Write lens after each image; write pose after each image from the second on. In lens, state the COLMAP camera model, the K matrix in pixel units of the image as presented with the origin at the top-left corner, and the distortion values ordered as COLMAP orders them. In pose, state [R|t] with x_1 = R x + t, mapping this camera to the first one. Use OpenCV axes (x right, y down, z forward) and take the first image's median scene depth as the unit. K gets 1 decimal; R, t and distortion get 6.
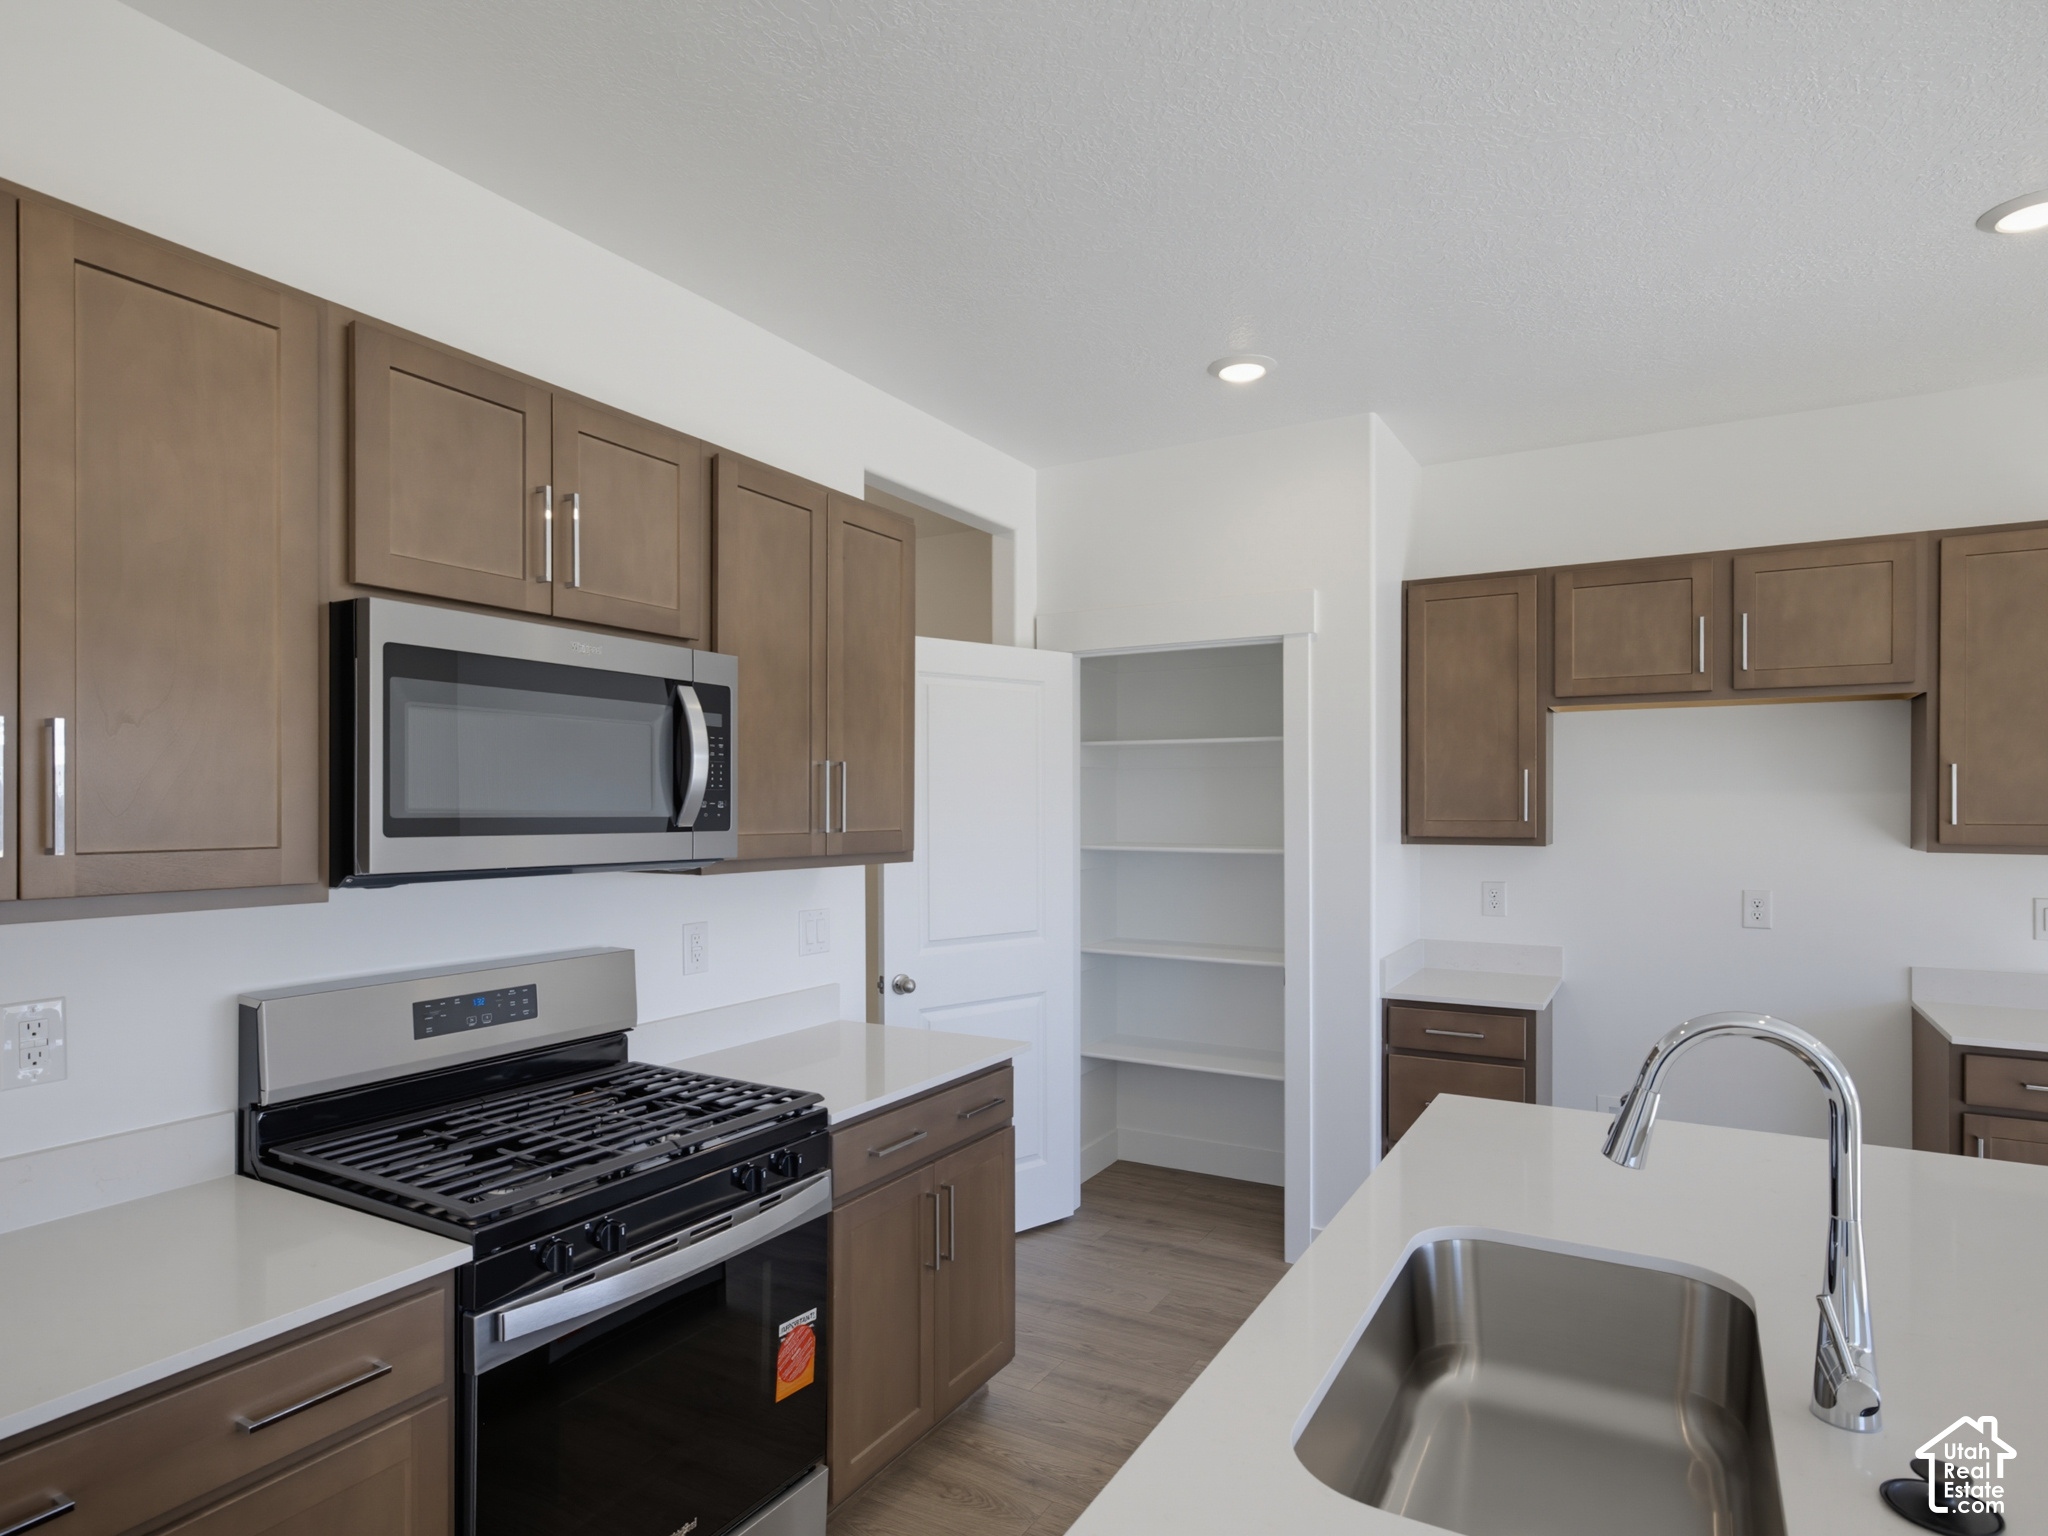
lens RADIAL K [[1155.3, 0, 1027.5], [0, 1155.3, 805.4], [0, 0, 1]] dist [0.003729, 0.000916]
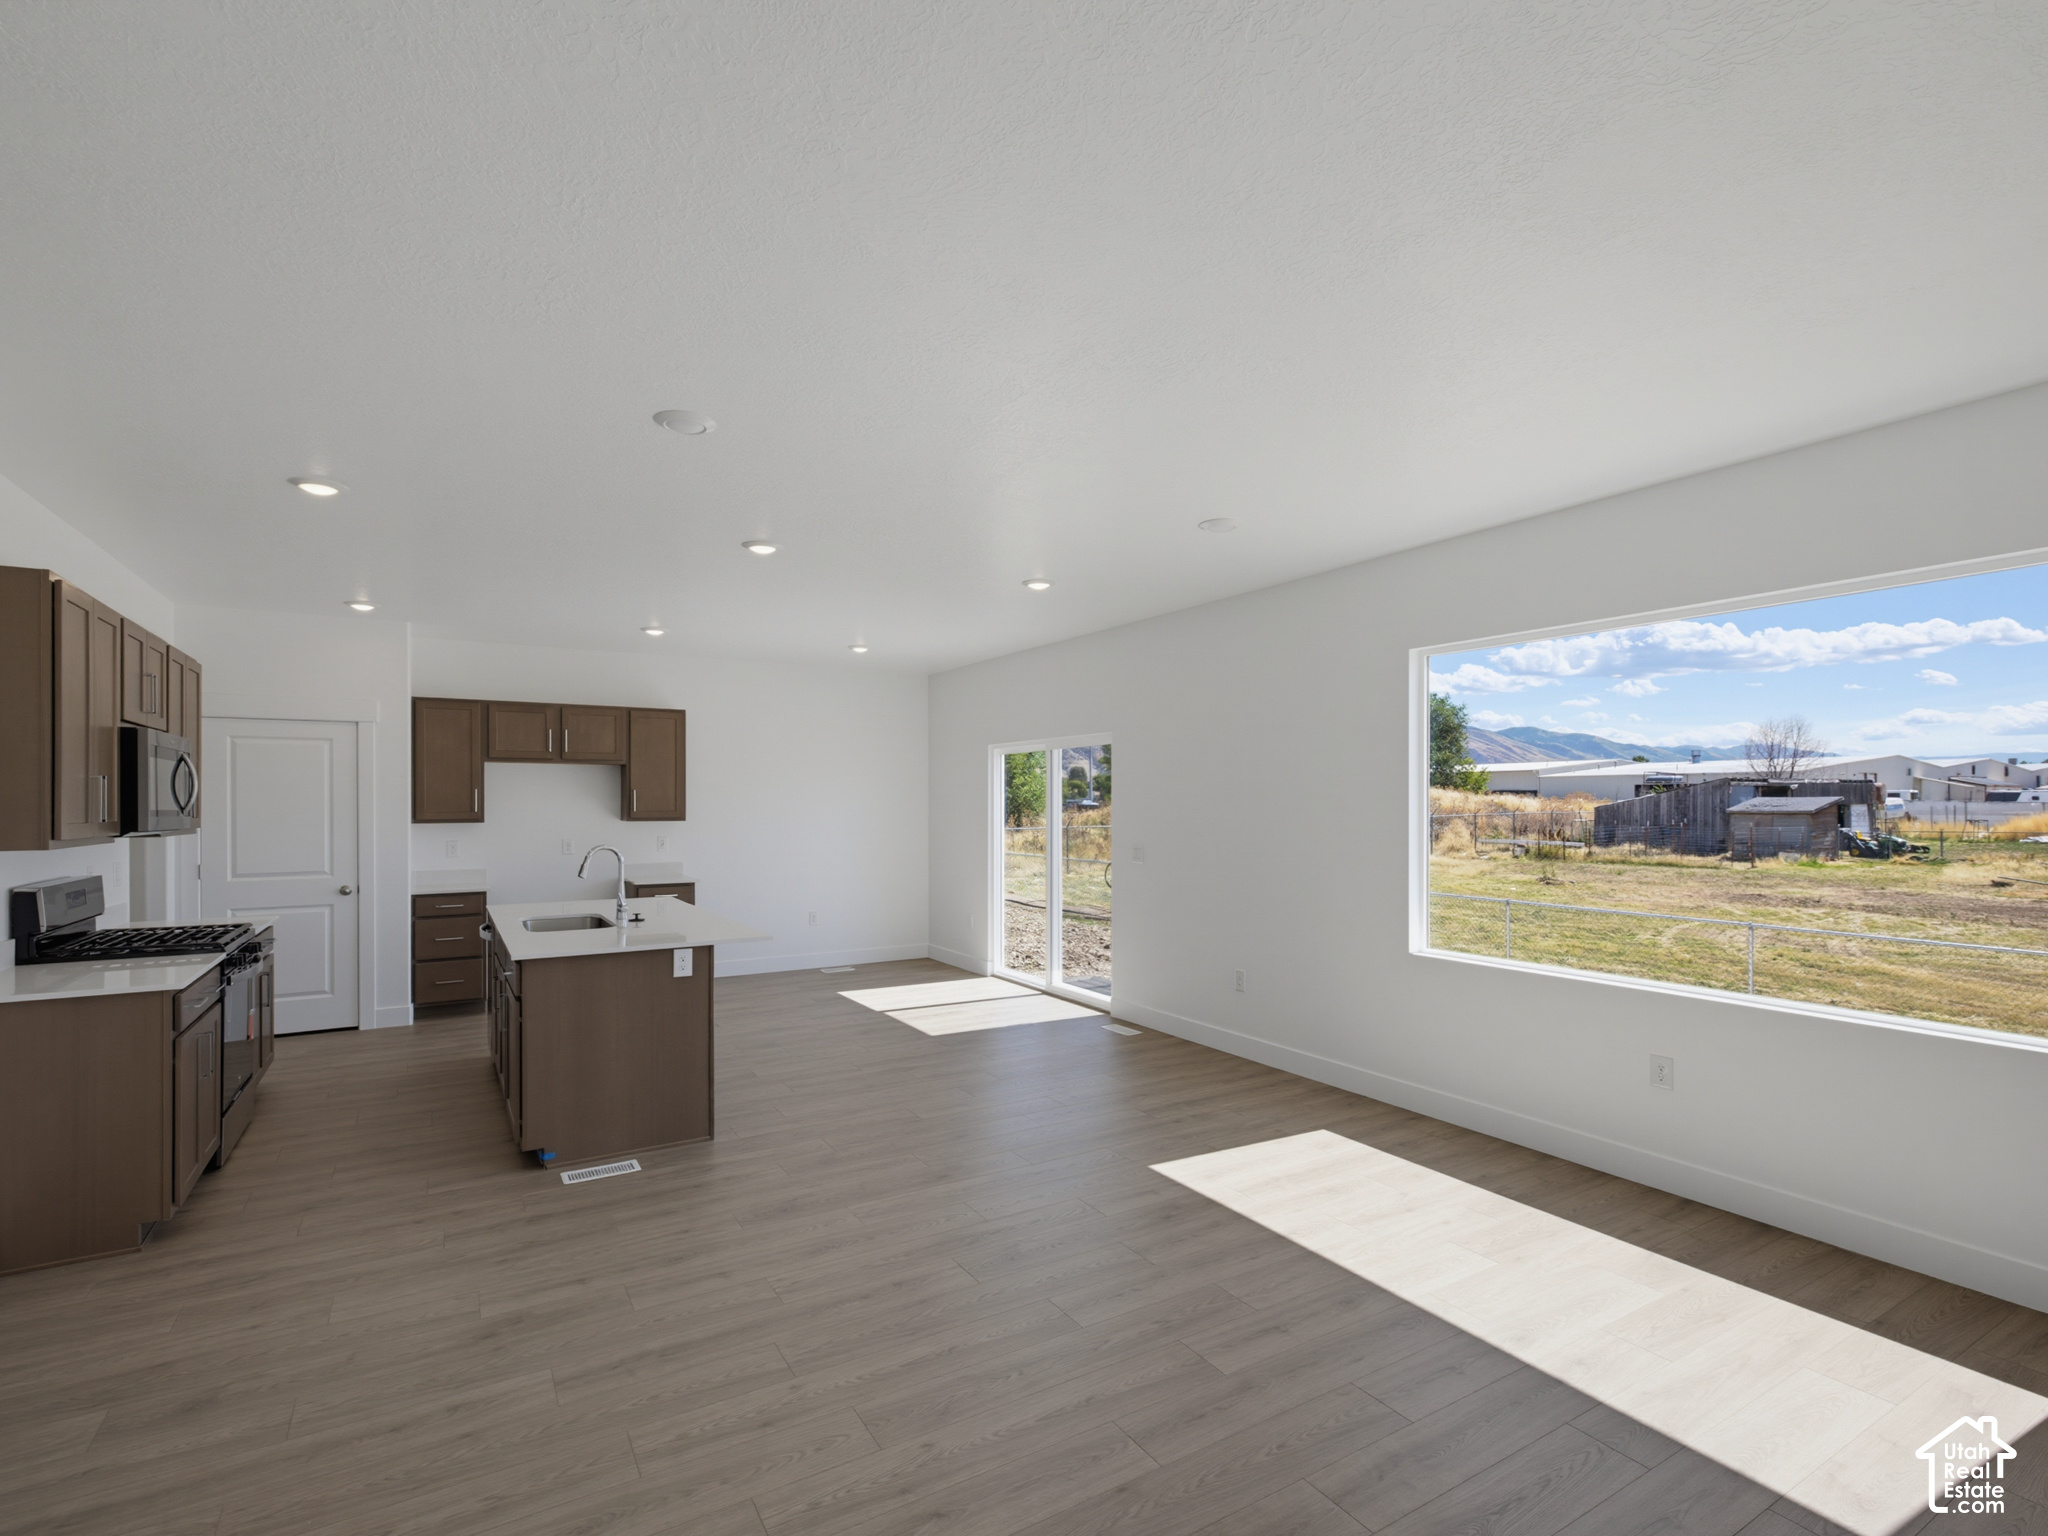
lens RADIAL K [[963.6, 0, 1023.9], [0, 963.6, 802.6], [0, 0, 1]] dist [0.000404, -0.000674]
pose [[0.483524, 0.000871, 0.875331, -0.896539], [0.000482, 0.999999, -0.001262, -0.001807], [-0.875331, 0.001032, 0.483523, -1.086813]]
